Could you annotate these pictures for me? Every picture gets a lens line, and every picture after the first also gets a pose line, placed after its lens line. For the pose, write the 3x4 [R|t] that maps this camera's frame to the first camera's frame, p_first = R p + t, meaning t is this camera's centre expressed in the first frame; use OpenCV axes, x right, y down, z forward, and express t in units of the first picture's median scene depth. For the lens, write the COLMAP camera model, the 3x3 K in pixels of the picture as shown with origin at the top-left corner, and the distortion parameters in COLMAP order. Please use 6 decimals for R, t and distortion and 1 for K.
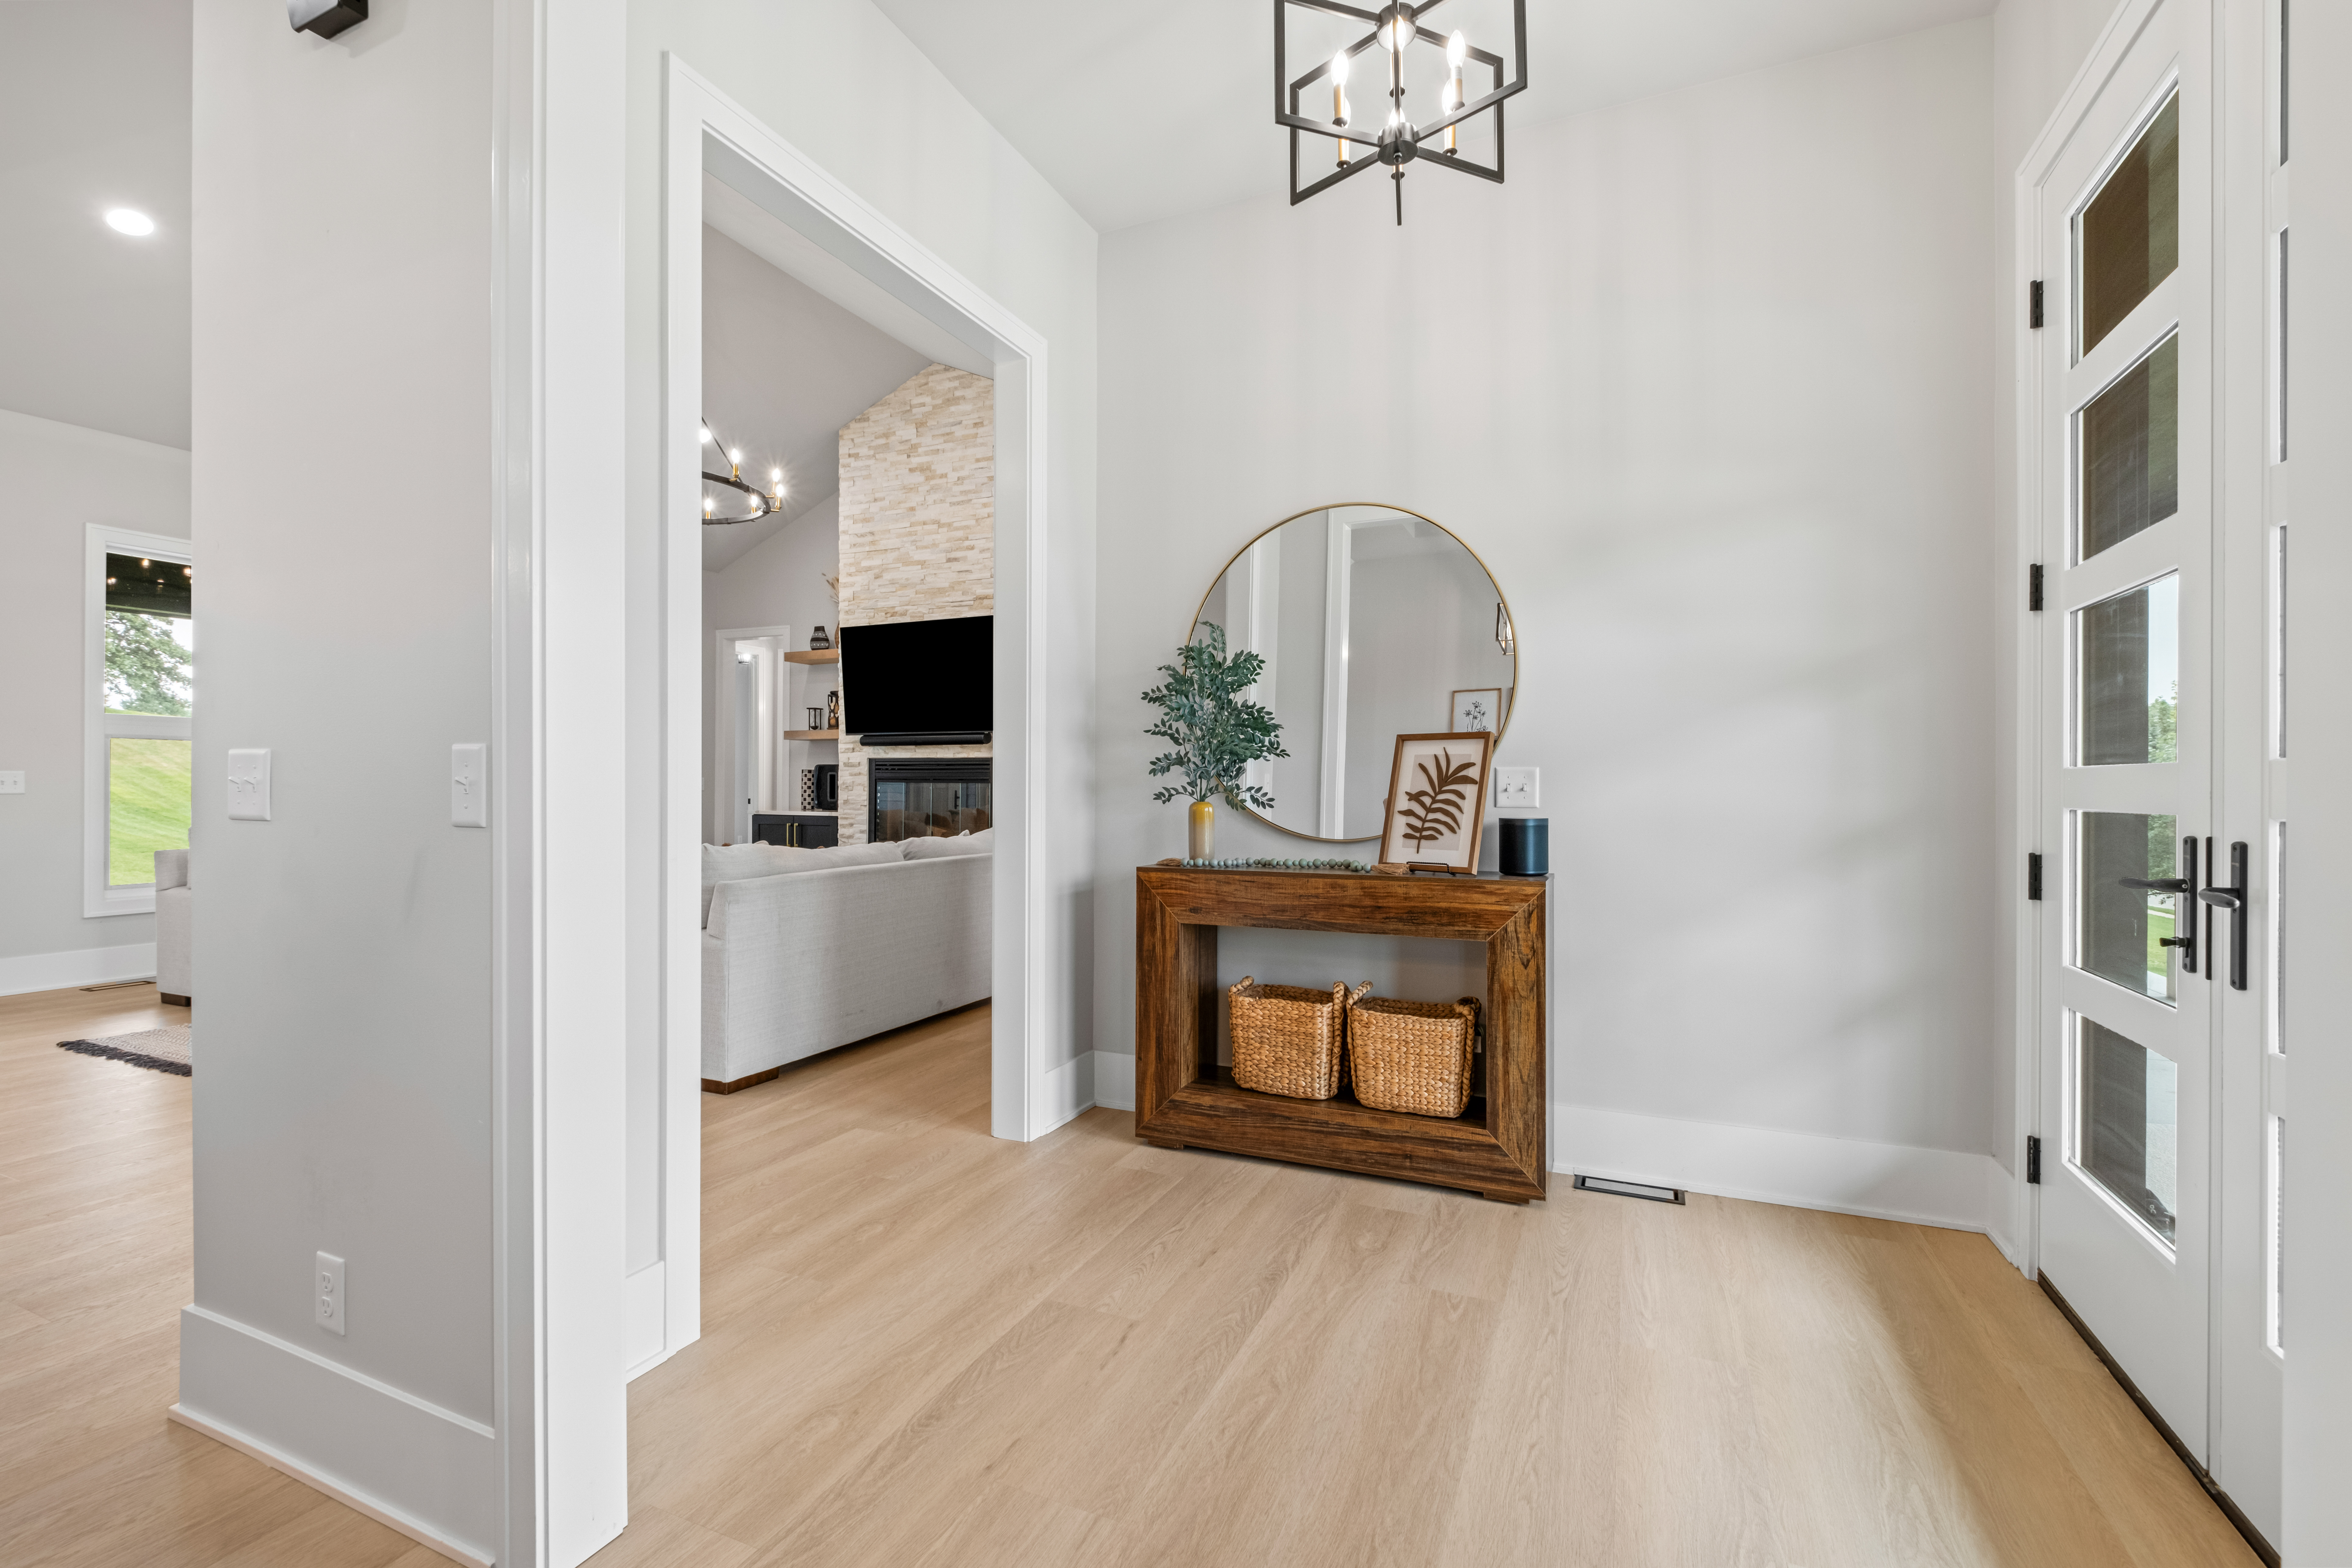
lens RADIAL K [[1029.2, 0, 1167.7], [0, 1029.2, 787.4], [0, 0, 1]] dist [0.009147, -0.007146]
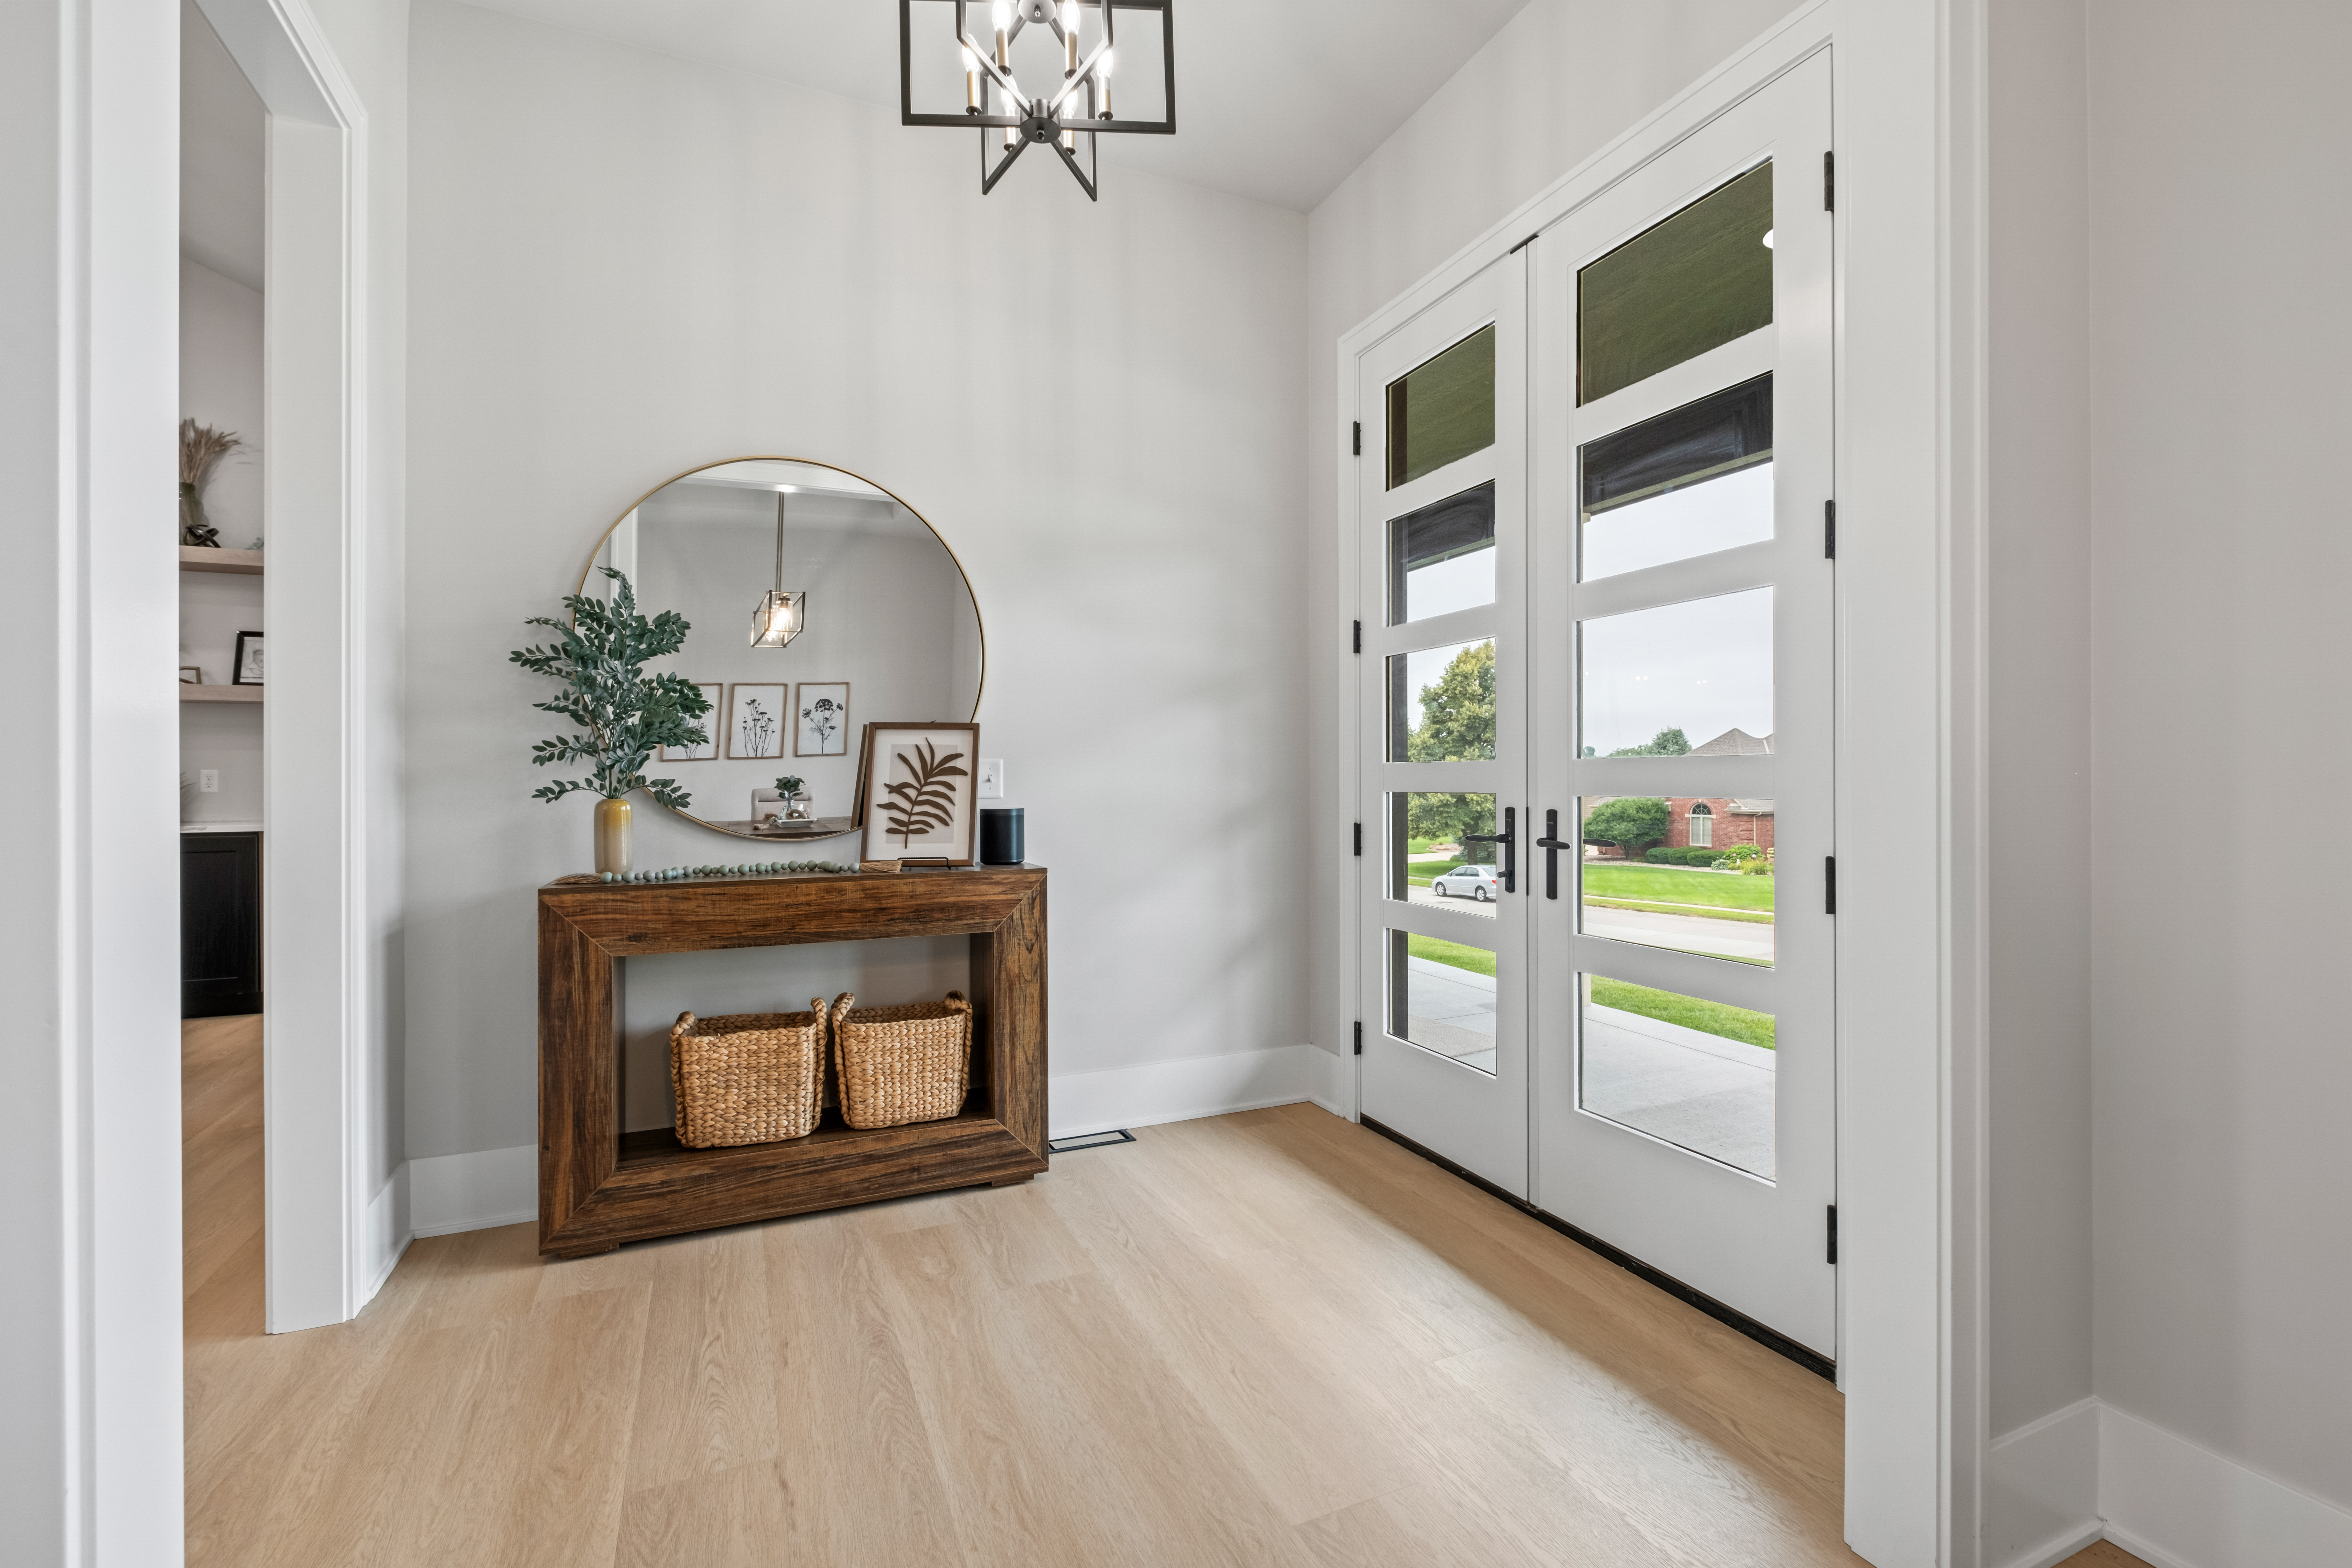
lens RADIAL K [[1029.2, 0, 1186.7], [0, 1029.2, 780.0], [0, 0, 1]] dist [0.009147, -0.007146]
pose [[0.661300, -0.005974, 0.750098, -0.113812], [0.005249, 0.999981, 0.003336, -0.000310], [-0.750103, 0.001732, 0.661319, 0.070518]]
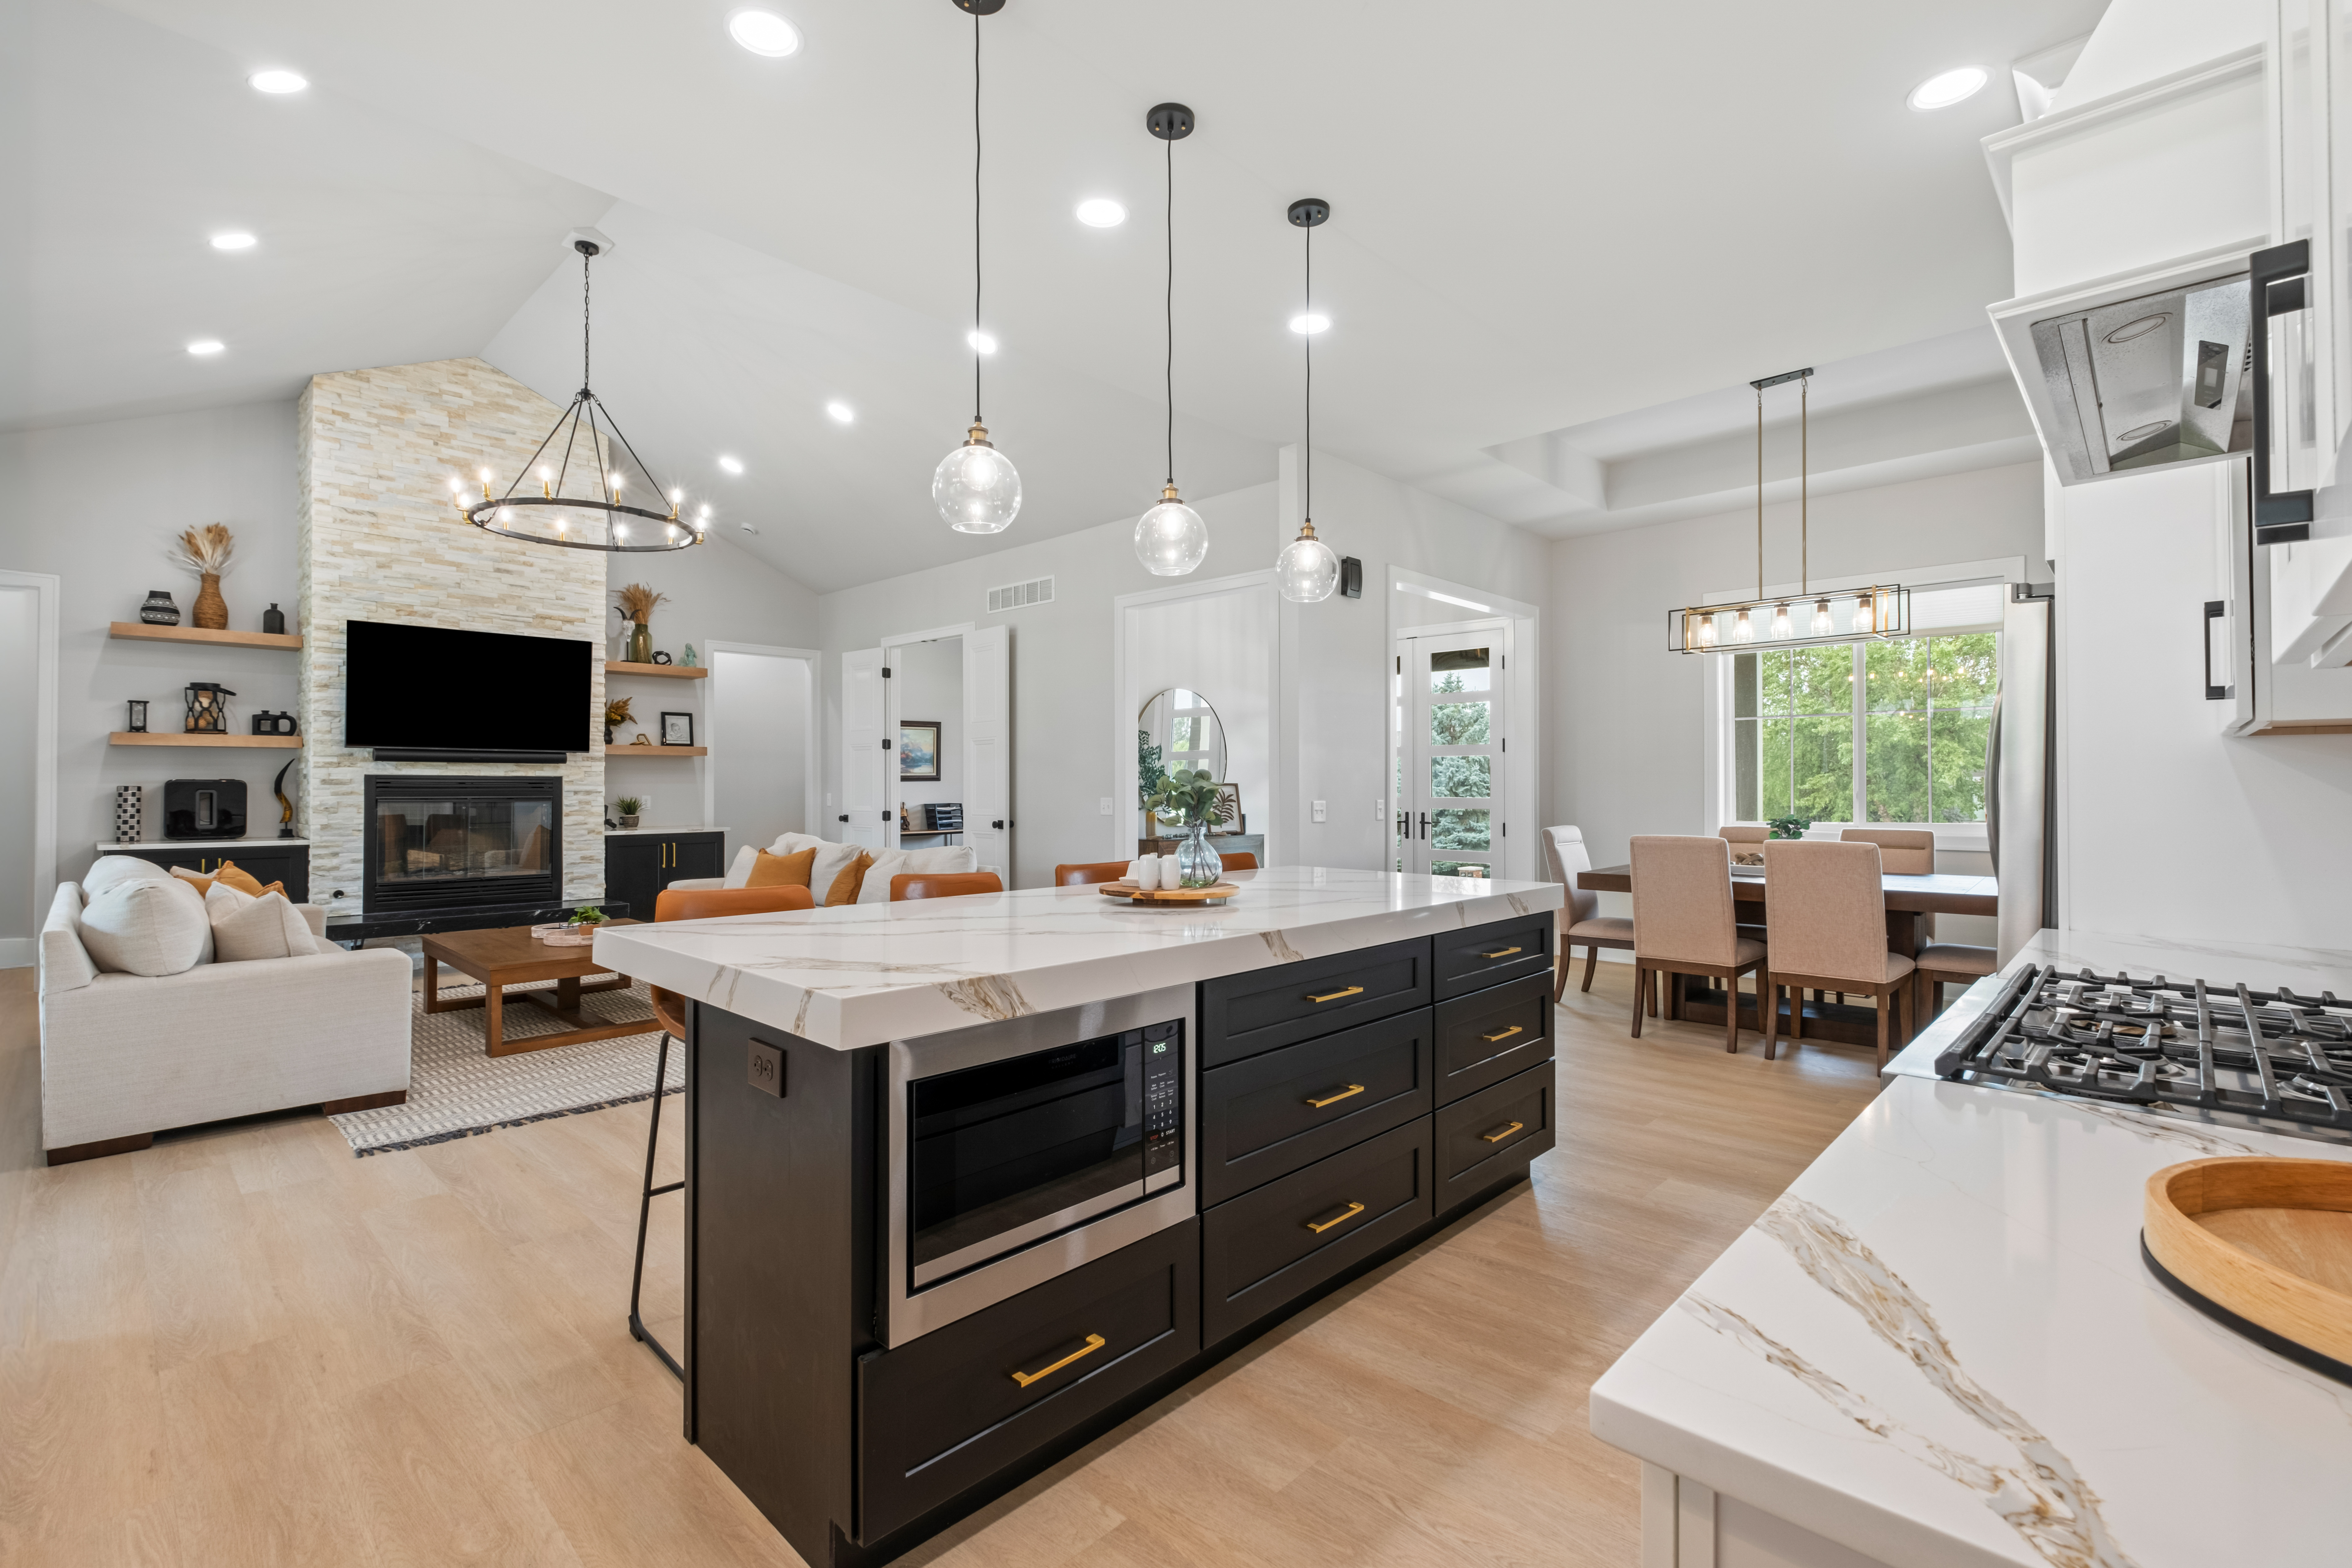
lens RADIAL K [[1029.2, 0, 1167.4], [0, 1029.2, 778.4], [0, 0, 1]] dist [0.009147, -0.007146]
pose [[0.340429, 0.003227, 0.940265, -0.897388], [0.002293, 0.999988, -0.004263, -0.020606], [-0.940267, 0.003607, 0.340418, 0.084007]]
